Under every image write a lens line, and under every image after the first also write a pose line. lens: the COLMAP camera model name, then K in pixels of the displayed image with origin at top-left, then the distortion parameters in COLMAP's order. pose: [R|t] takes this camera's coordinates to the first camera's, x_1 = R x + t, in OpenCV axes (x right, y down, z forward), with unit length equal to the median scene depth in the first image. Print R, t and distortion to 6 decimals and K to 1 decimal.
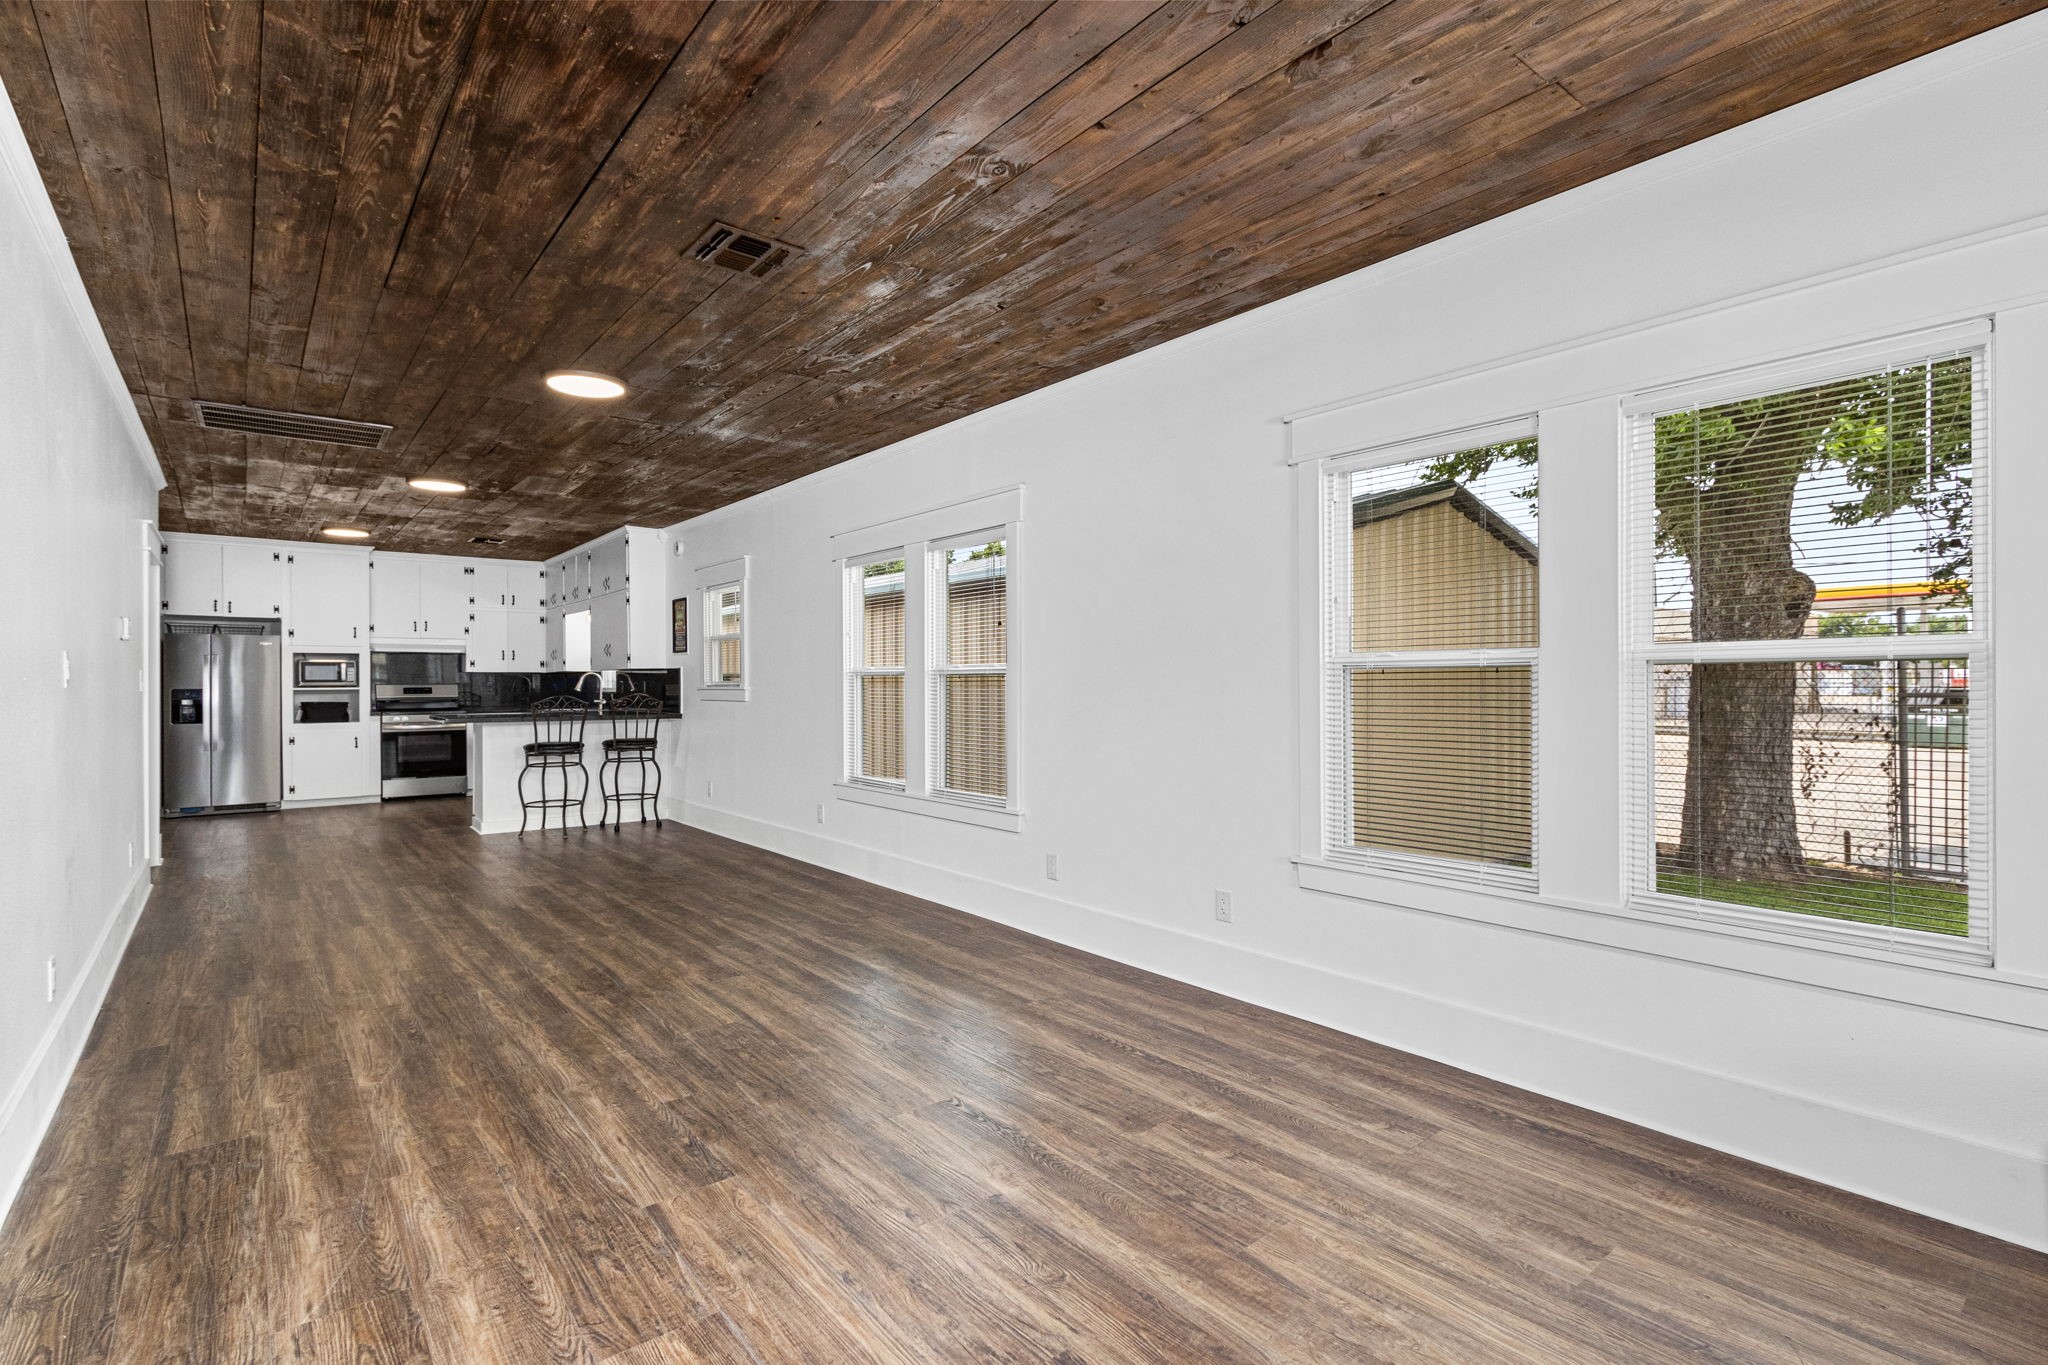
lens RADIAL K [[932.3, 0, 1020.3], [0, 932.3, 687.6], [0, 0, 1]] dist [-0.000162, 0.001233]
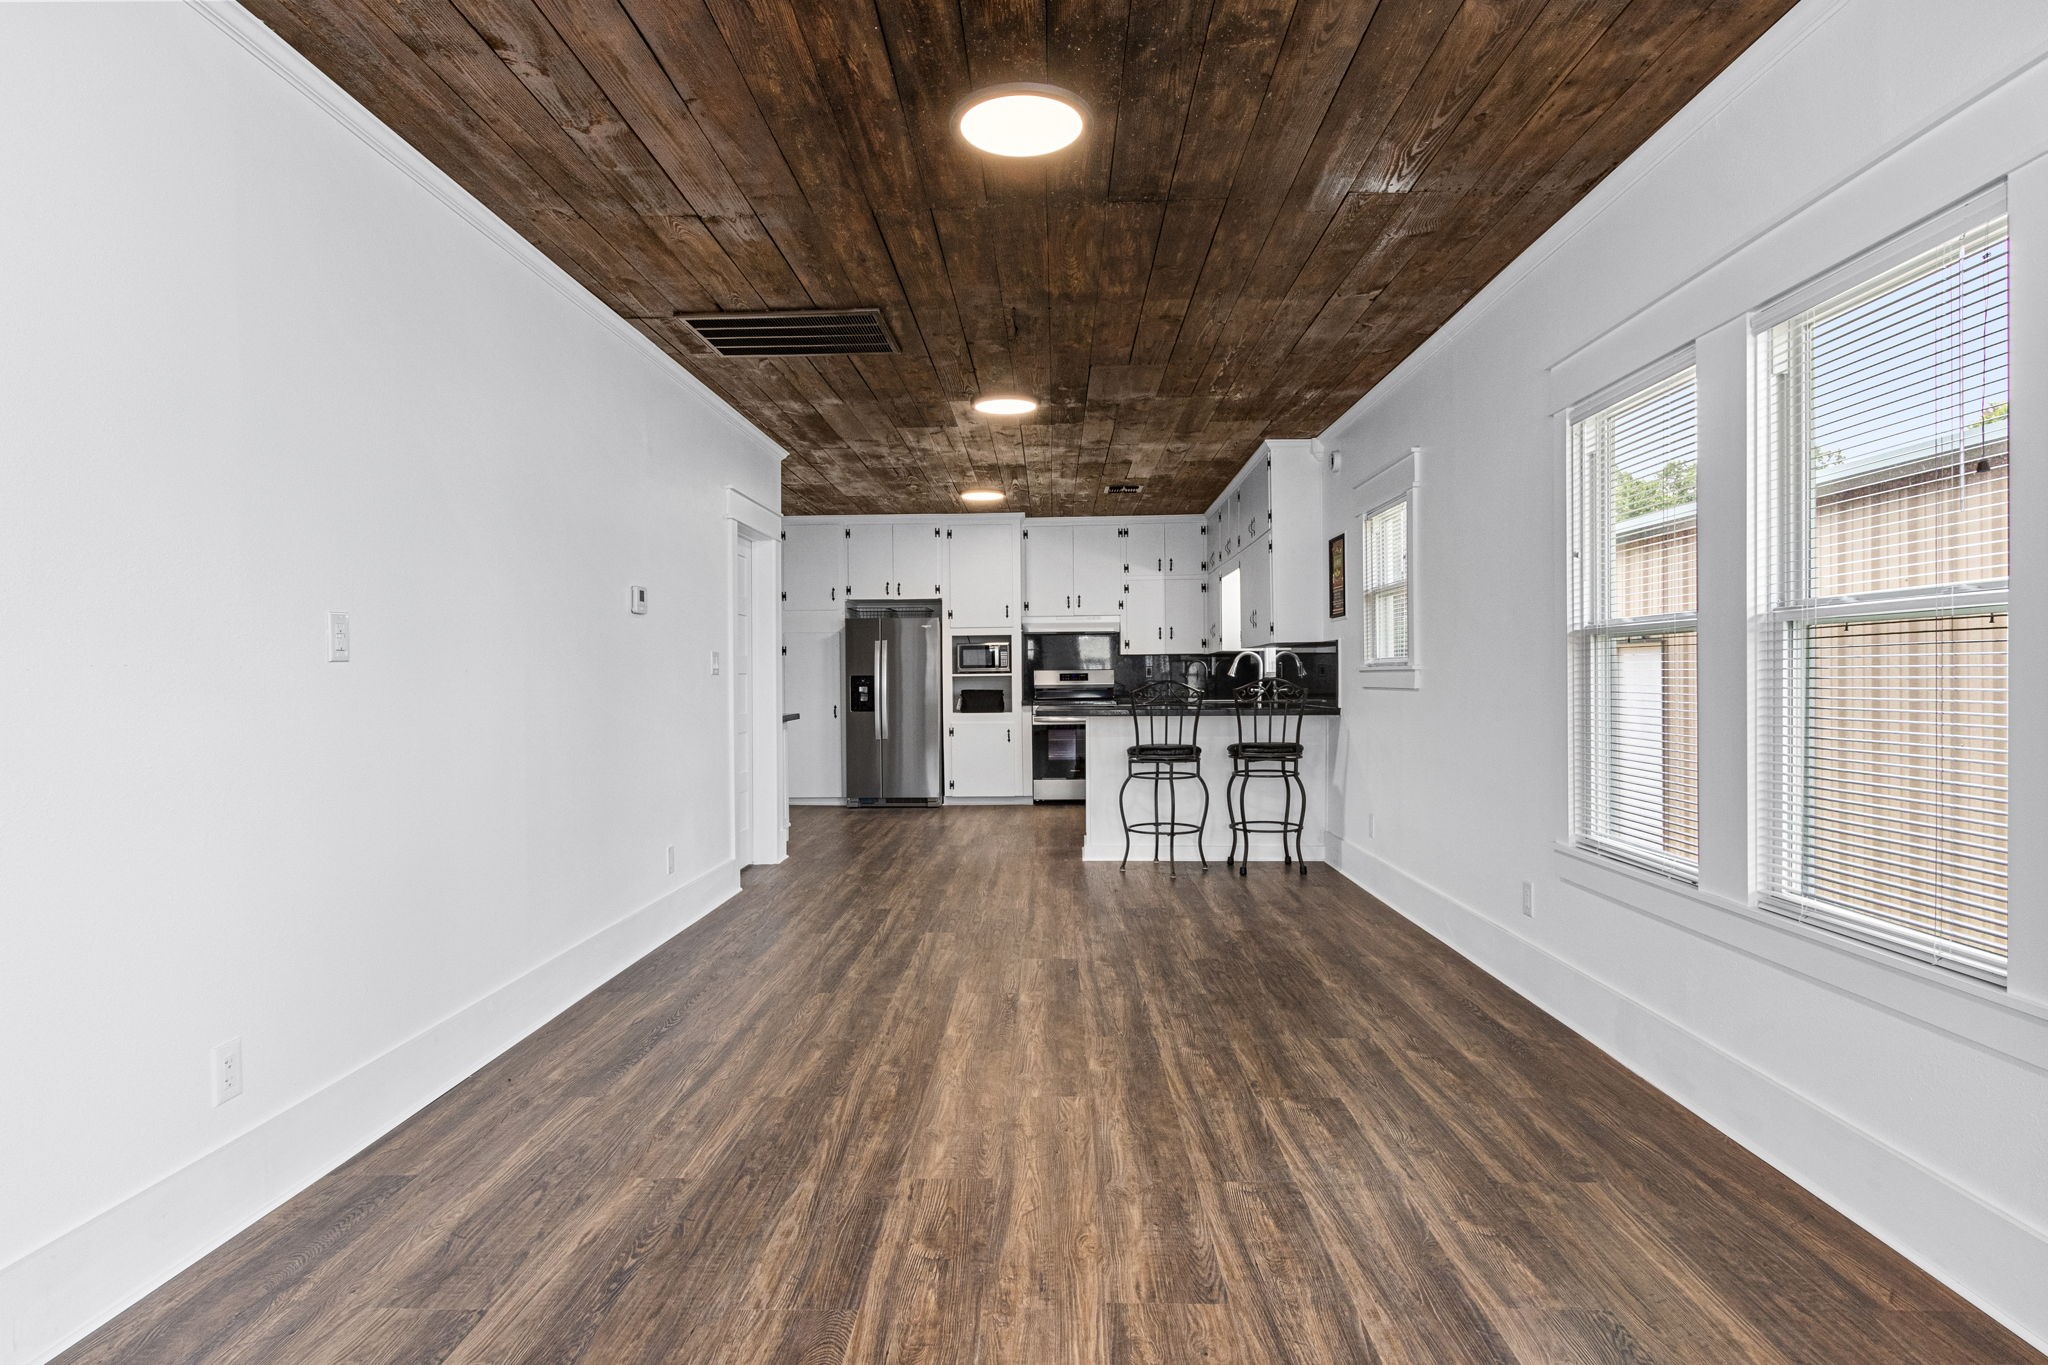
lens RADIAL K [[1097.8, 0, 1034.5], [0, 1097.8, 692.8], [0, 0, 1]] dist [-0.003091, 0.002279]
pose [[0.755988, 0.004857, -0.654568, -0.013300], [0.004623, 0.999908, 0.012758, 0.006156], [0.654570, -0.012671, 0.755895, 0.272949]]
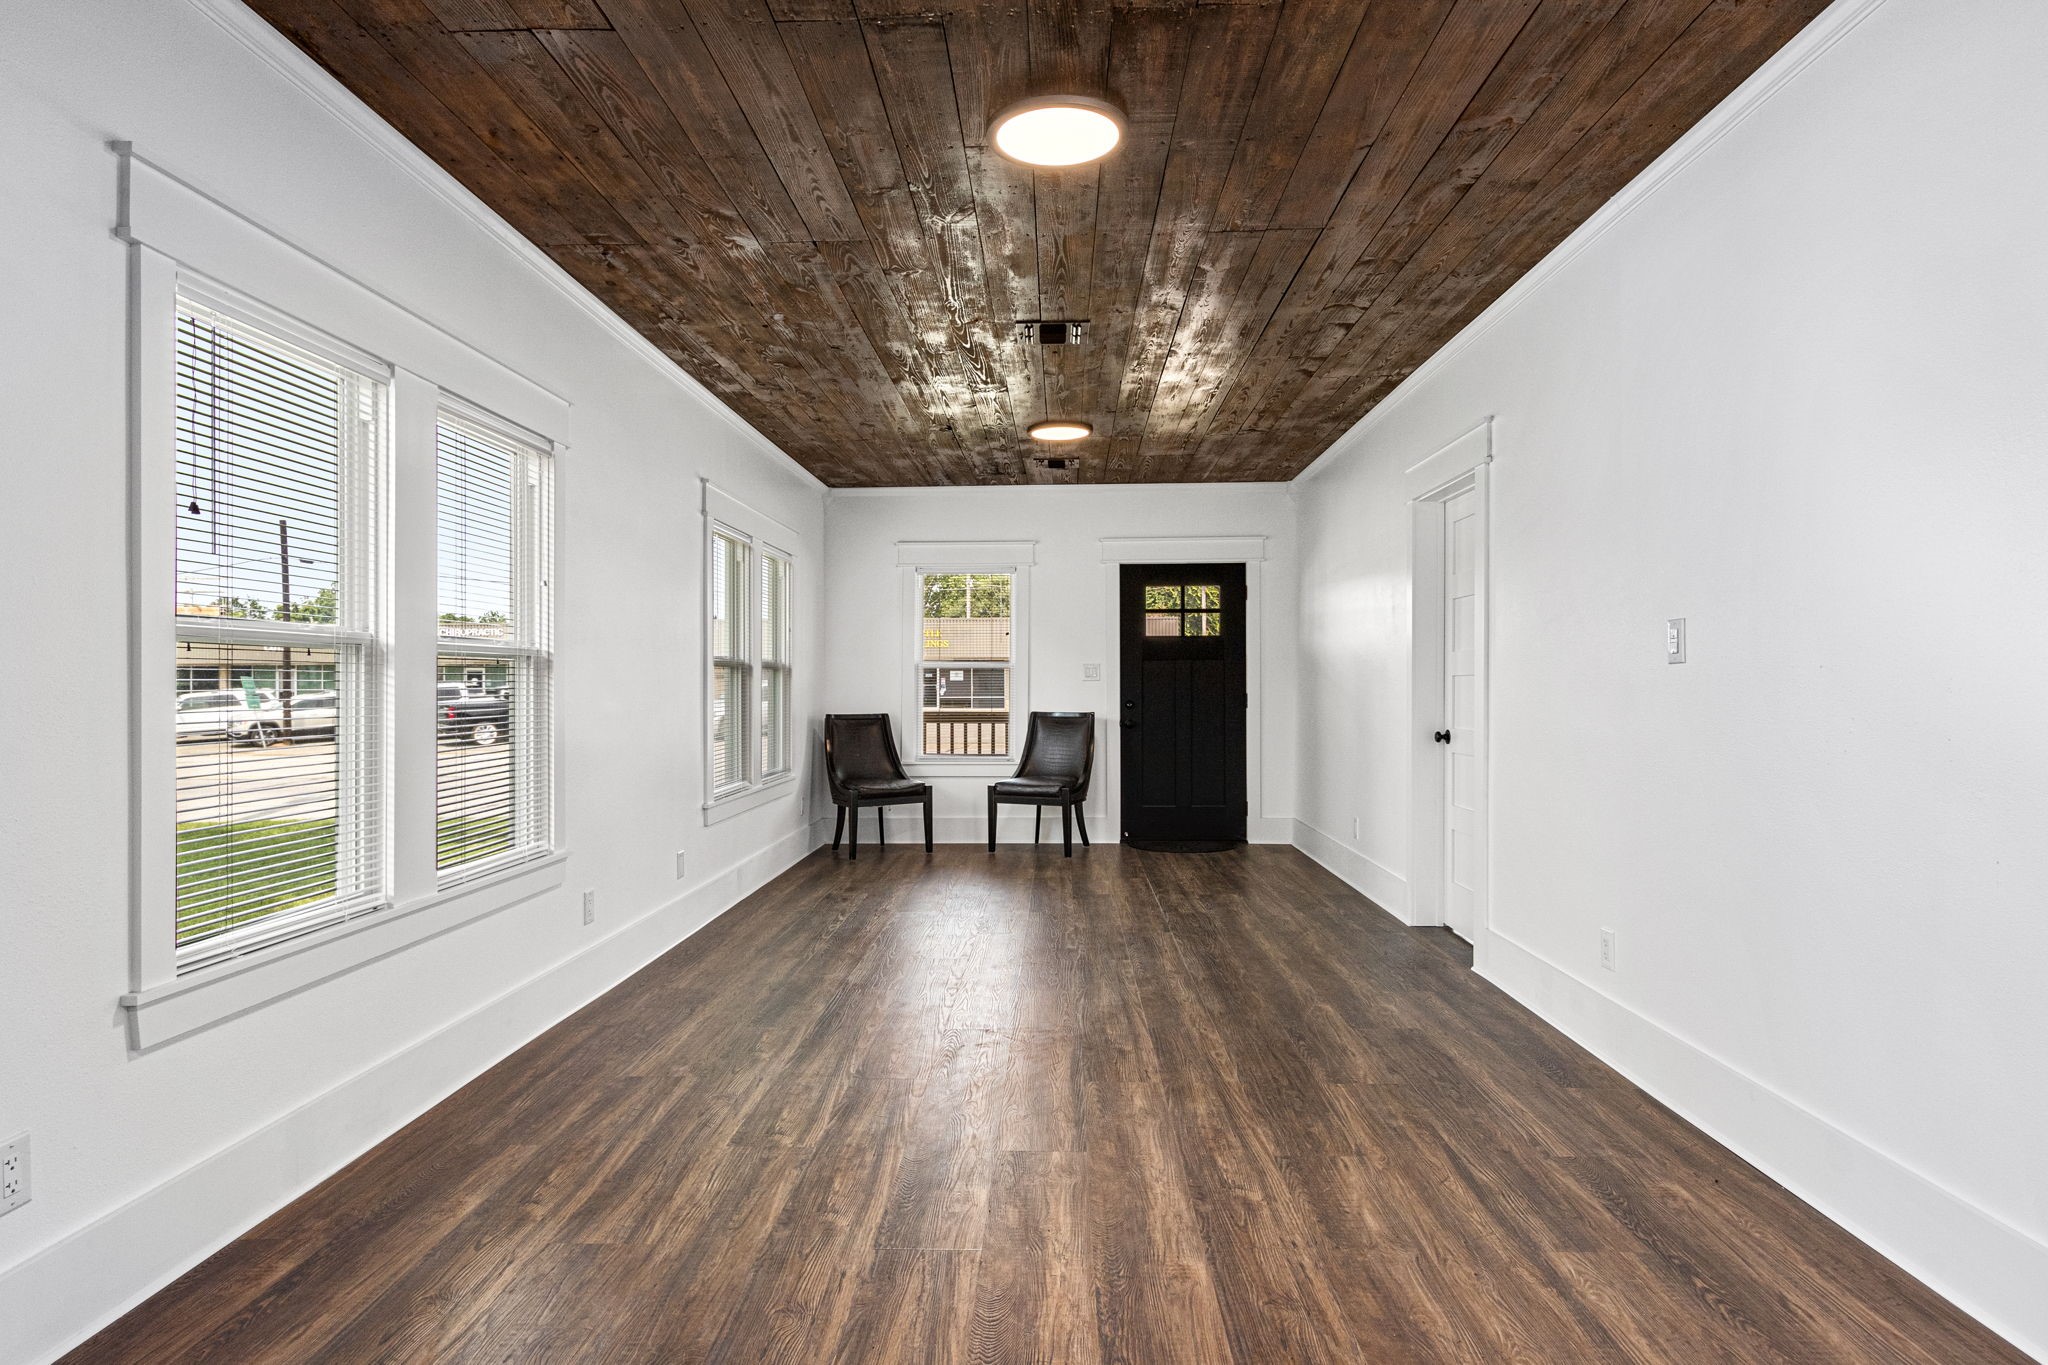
lens RADIAL K [[1097.8, 0, 983.9], [0, 1097.8, 707.6], [0, 0, 1]] dist [-0.003091, 0.002279]
pose [[-0.721126, -0.006993, 0.692768, -0.482891], [0.010846, 0.999713, 0.021381, 0.004593], [-0.692719, 0.022933, -0.720843, 0.819838]]
